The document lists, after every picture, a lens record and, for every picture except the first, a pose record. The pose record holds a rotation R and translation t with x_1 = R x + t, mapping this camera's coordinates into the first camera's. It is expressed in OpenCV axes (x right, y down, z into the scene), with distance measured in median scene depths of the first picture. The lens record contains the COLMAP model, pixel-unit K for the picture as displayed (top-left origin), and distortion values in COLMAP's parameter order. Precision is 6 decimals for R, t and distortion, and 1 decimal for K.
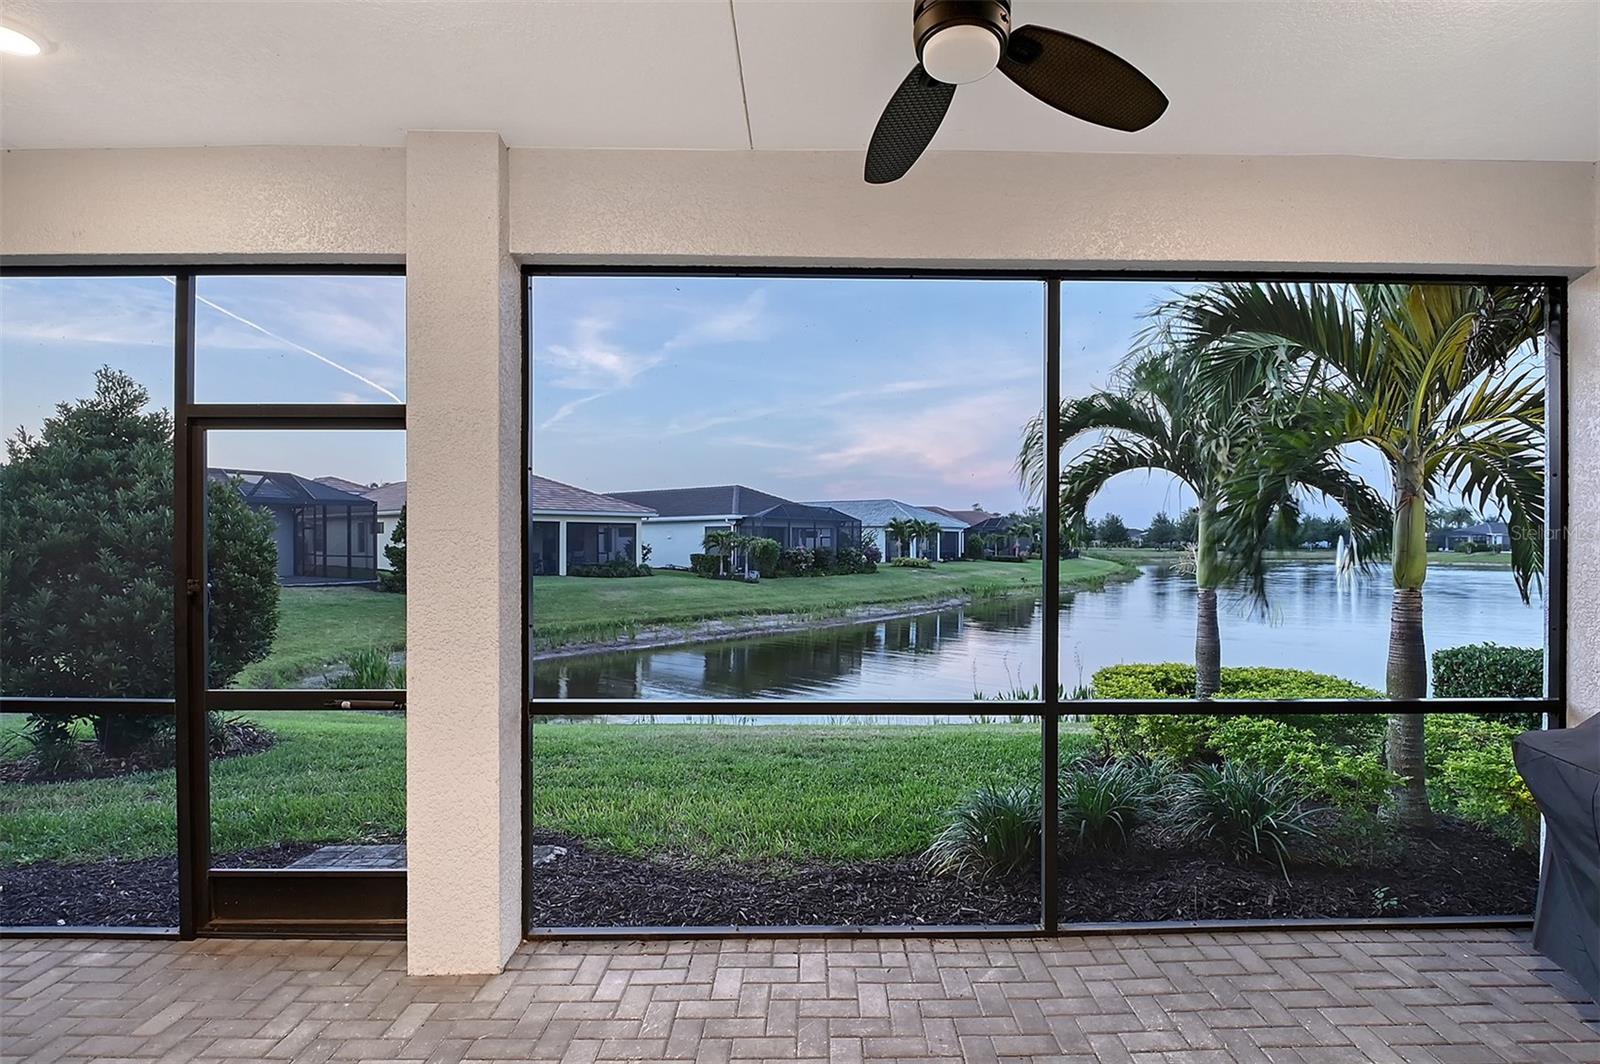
lens RADIAL K [[768.2, 0, 803.4], [0, 768.2, 547.6], [0, 0, 1]] dist [-0.028927, -0.000320]
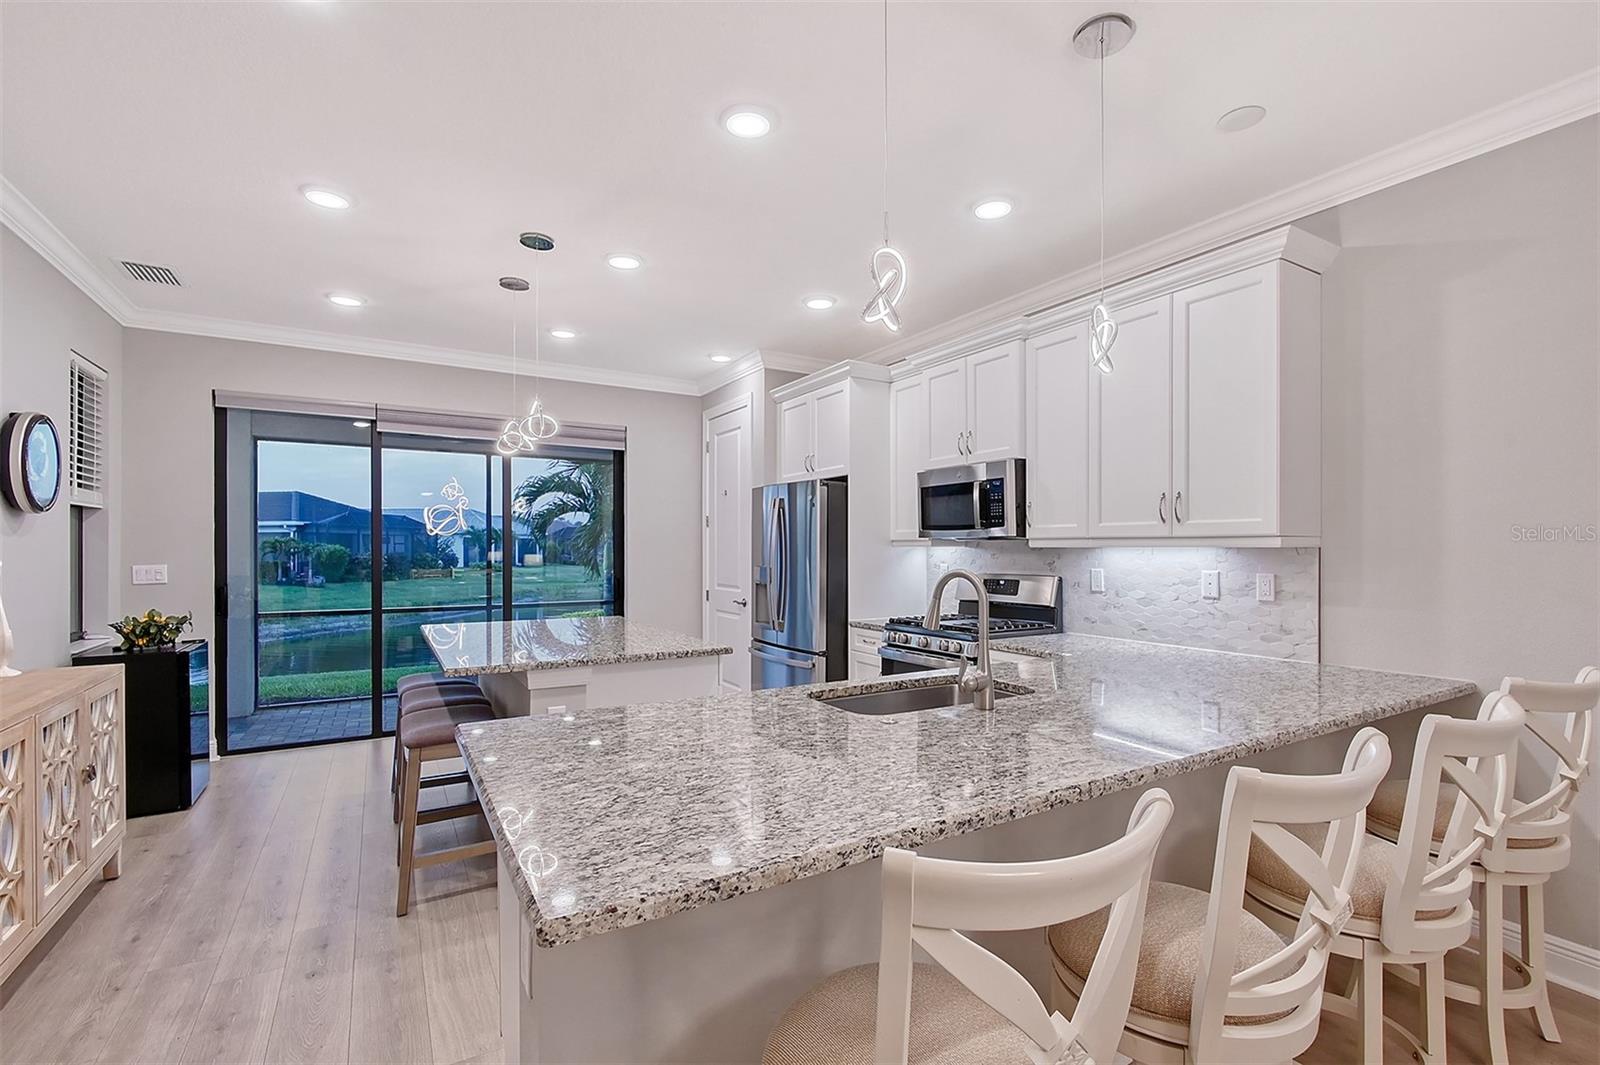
lens RADIAL K [[720.3, 0, 813.8], [0, 720.3, 548.2], [0, 0, 1]] dist [-0.001241, 0.000084]
pose [[0.852473, -0.000877, 0.522771, -0.003599], [0.004629, 0.999972, -0.005871, 0.001508], [-0.522751, 0.007425, 0.852453, -0.171490]]
